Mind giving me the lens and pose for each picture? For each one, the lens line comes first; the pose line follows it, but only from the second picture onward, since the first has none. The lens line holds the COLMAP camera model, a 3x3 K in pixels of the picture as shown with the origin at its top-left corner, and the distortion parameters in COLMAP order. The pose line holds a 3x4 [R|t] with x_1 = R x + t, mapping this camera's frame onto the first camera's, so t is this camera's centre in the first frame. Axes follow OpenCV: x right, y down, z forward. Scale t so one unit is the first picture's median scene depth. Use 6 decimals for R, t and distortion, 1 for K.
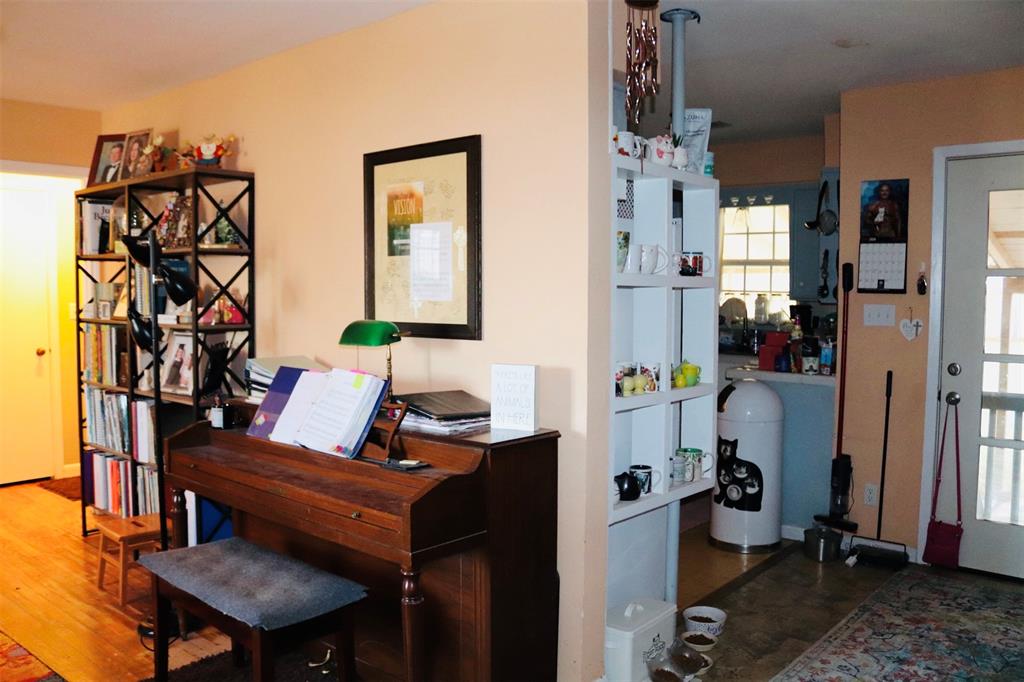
lens RADIAL K [[844.1, 0, 515.8], [0, 844.1, 341.7], [0, 0, 1]] dist [-0.176623, 0.144369]
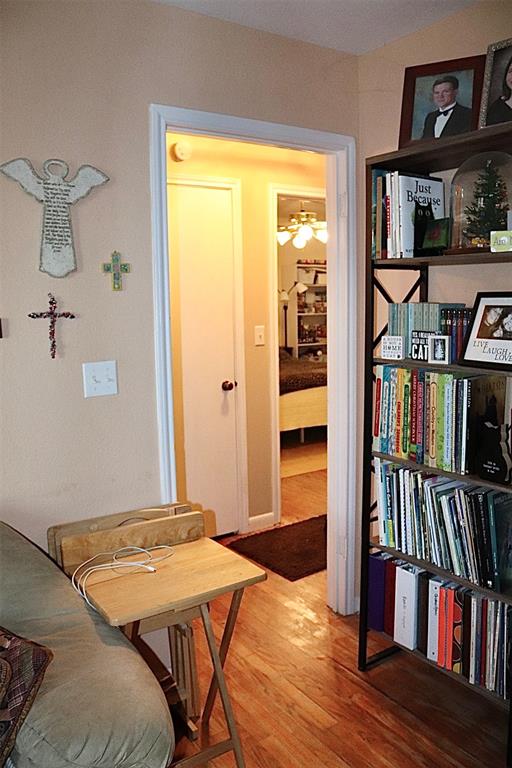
lens RADIAL K [[633.0, 0, 256.0], [0, 633.0, 384.0], [0, 0, 1]] dist [-0.176623, 0.144369]
pose [[0.963506, 0.012757, -0.267381, -0.498747], [0.007417, 0.997208, 0.074304, -0.047073], [0.267582, -0.073575, 0.960722, 0.500073]]
